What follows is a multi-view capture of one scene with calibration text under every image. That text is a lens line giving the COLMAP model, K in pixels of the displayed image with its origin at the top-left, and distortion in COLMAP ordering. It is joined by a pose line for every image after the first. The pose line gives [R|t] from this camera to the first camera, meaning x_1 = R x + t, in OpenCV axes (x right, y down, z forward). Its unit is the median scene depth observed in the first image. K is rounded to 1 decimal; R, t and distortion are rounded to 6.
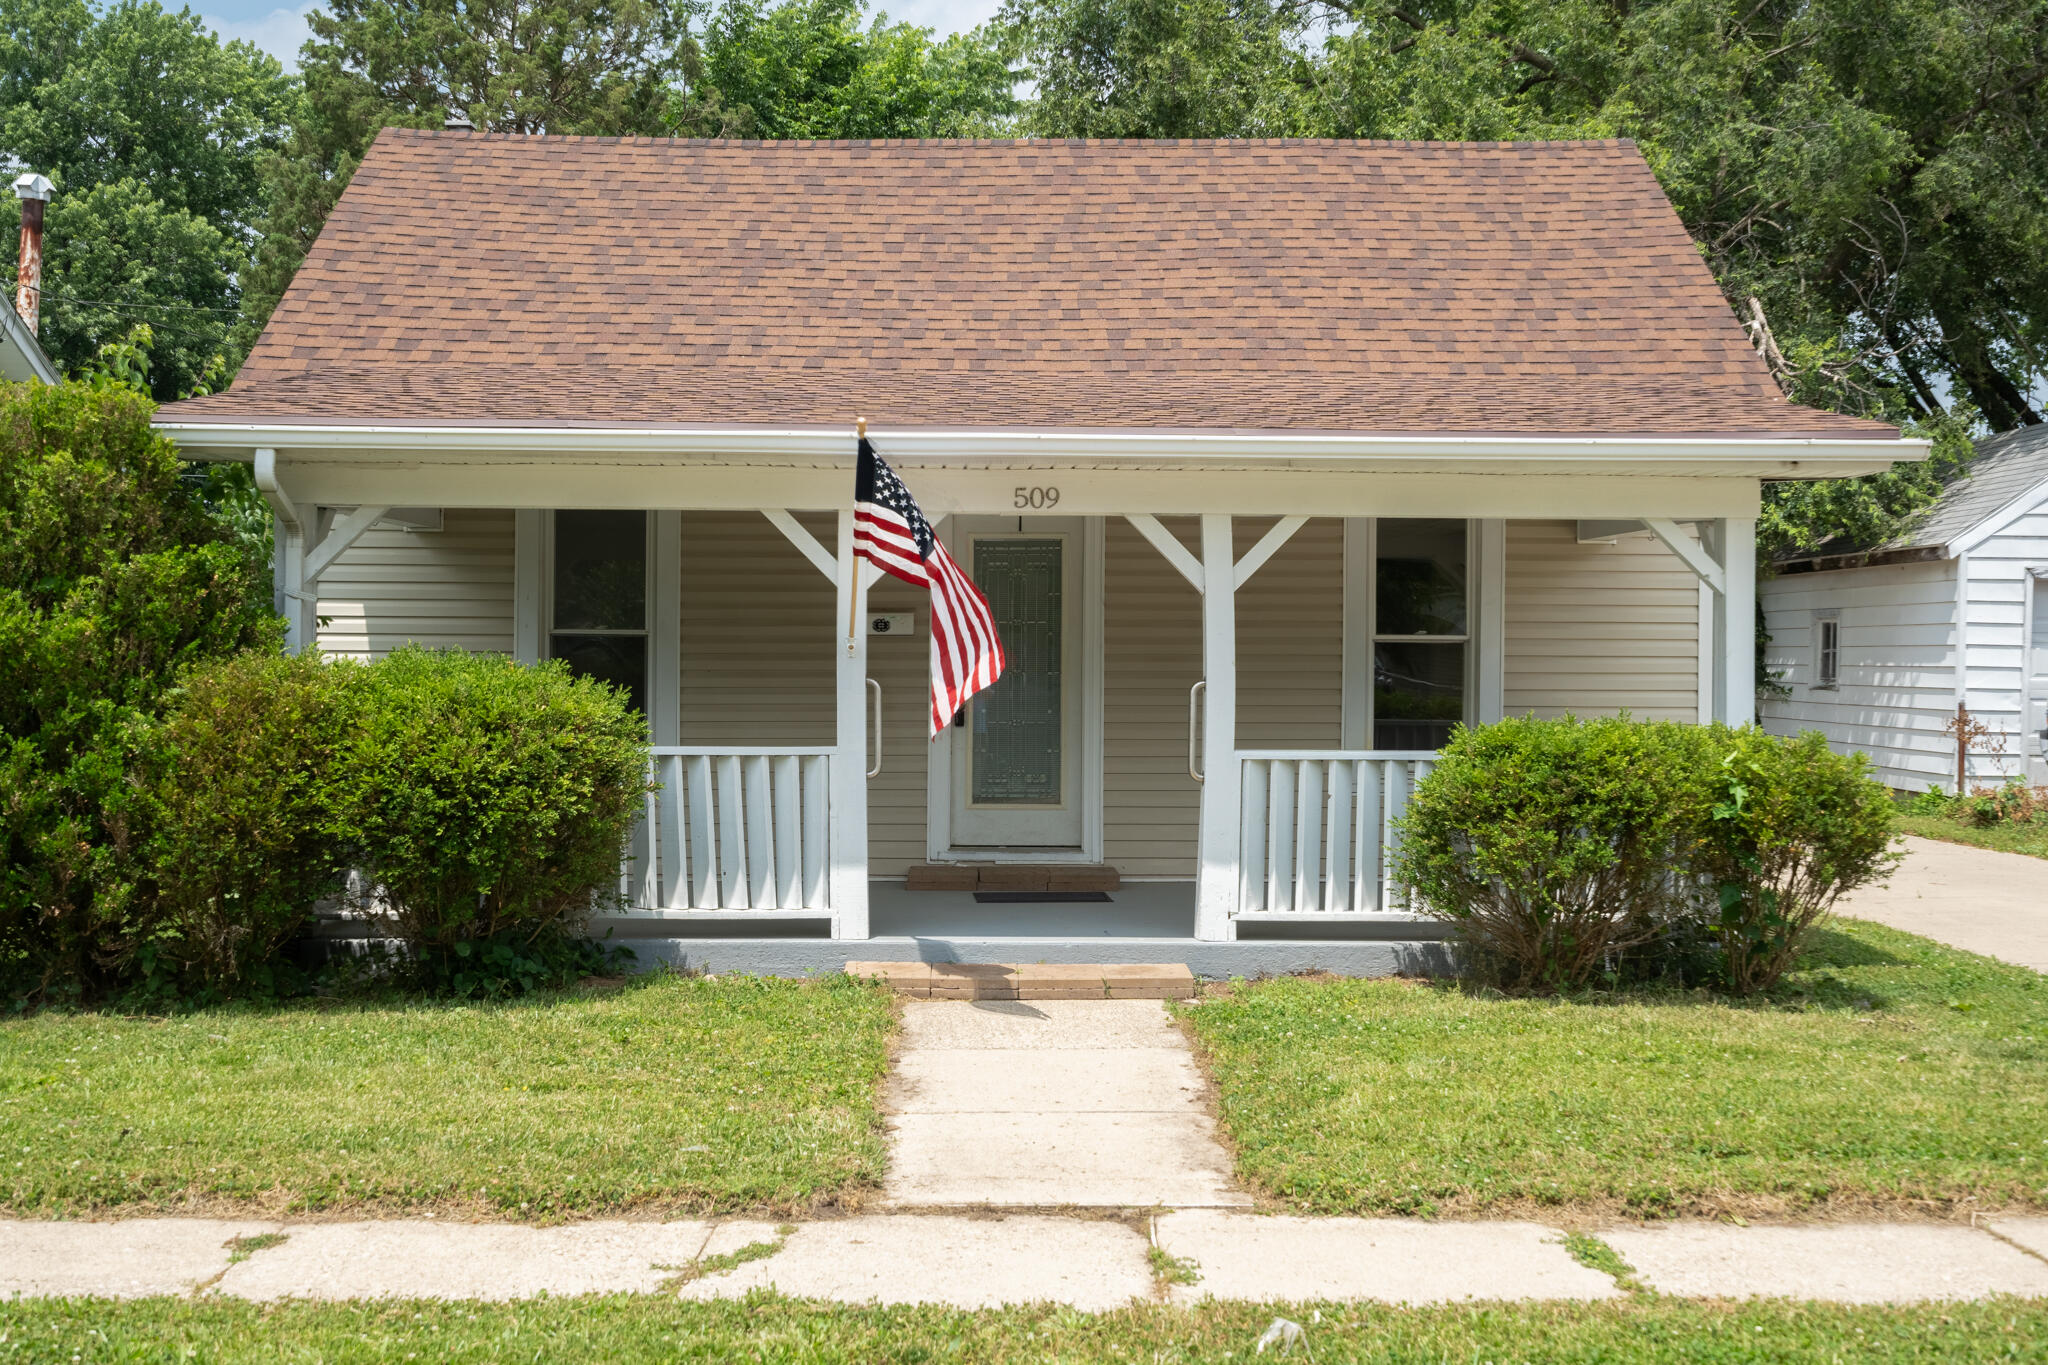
lens RADIAL K [[2101.0, 0, 1024.0], [0, 2101.0, 682.5], [0, 0, 1]] dist [0.009089, 0.006027]
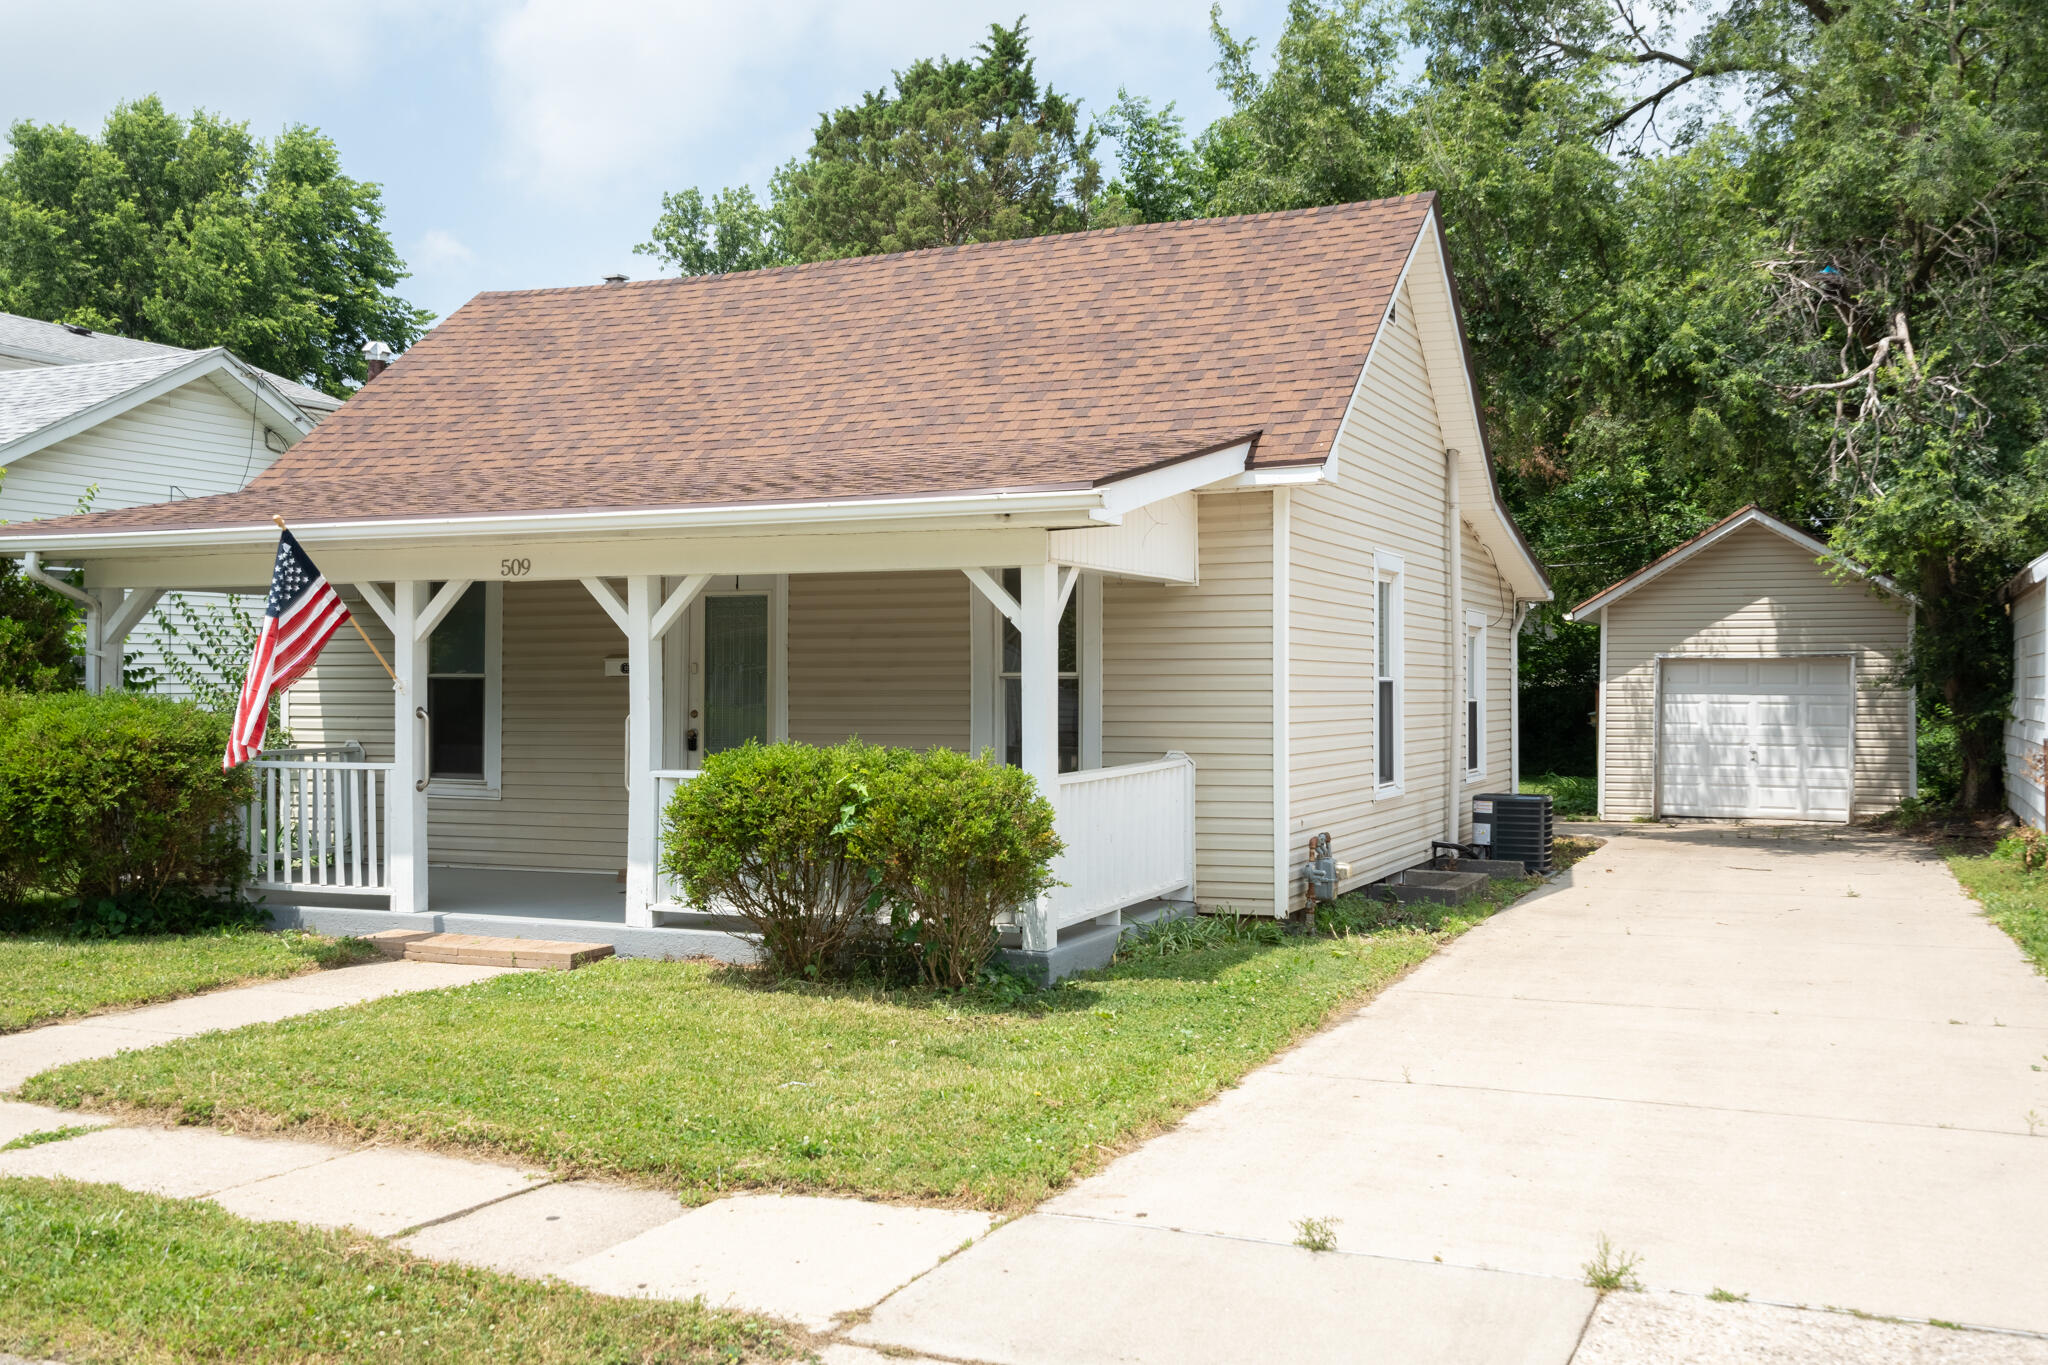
lens RADIAL K [[1949.7, 0, 1024.0], [0, 1949.7, 682.5], [0, 0, 1]] dist [0.008625, 0.007549]
pose [[0.901976, -0.006319, -0.431741, 0.780727], [-0.001479, 0.999842, -0.017724, 0.001430], [0.431785, 0.016625, 0.901824, 0.077601]]
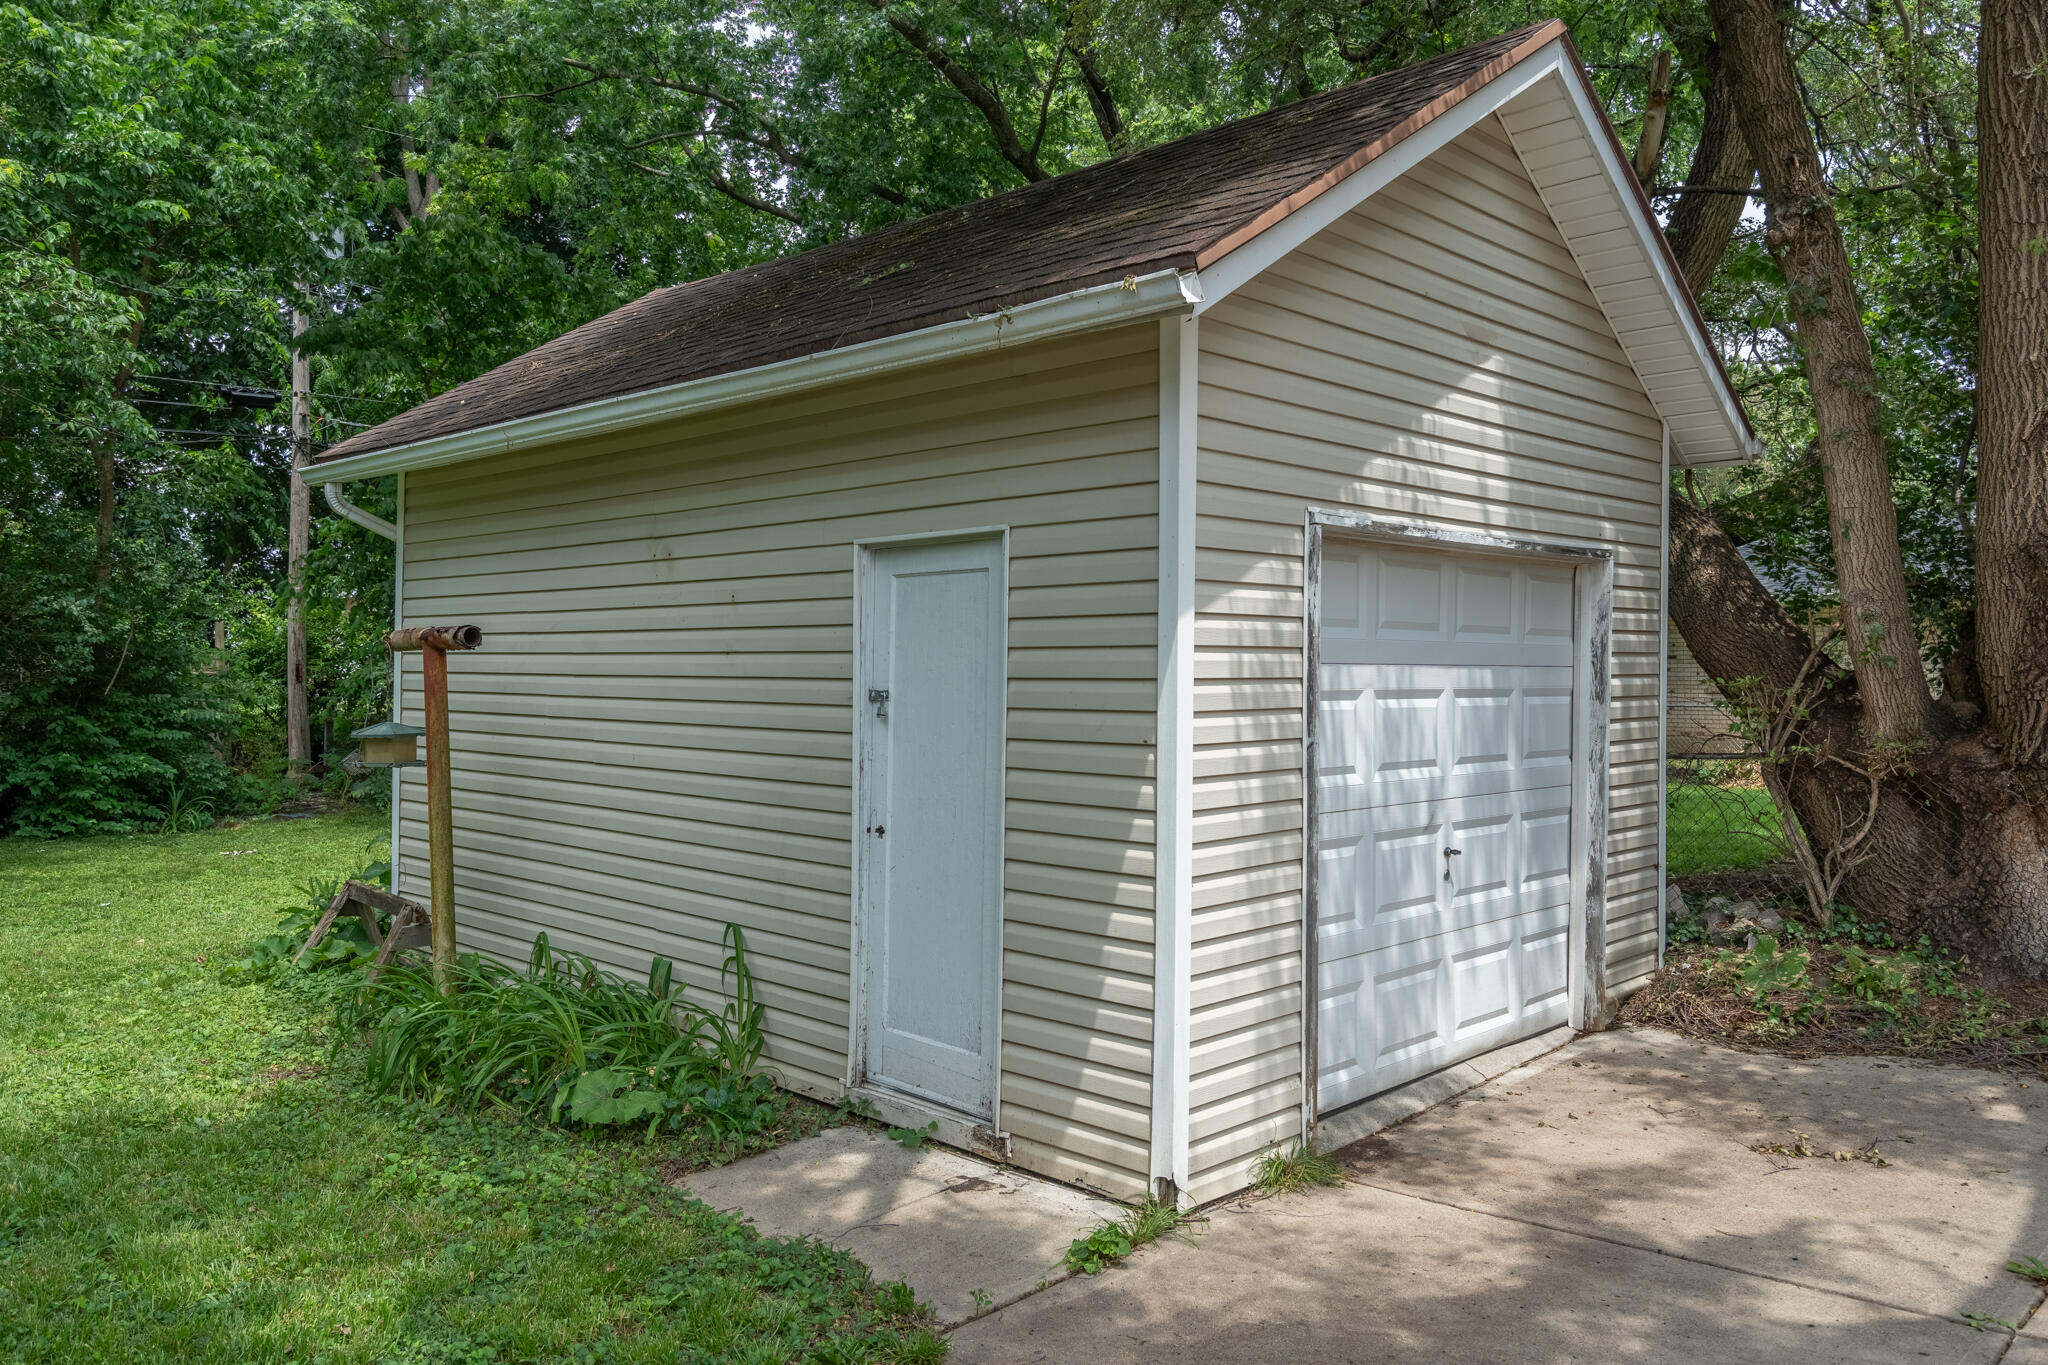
lens RADIAL K [[1490.1, 0, 1024.0], [0, 1490.1, 682.5], [0, 0, 1]] dist [0.007904, 0.001243]
pose [[0.722696, -0.016231, 0.690975, 0.038542], [0.014818, 0.999858, 0.007989, -0.028246], [-0.691007, 0.004466, 0.722834, 2.349092]]
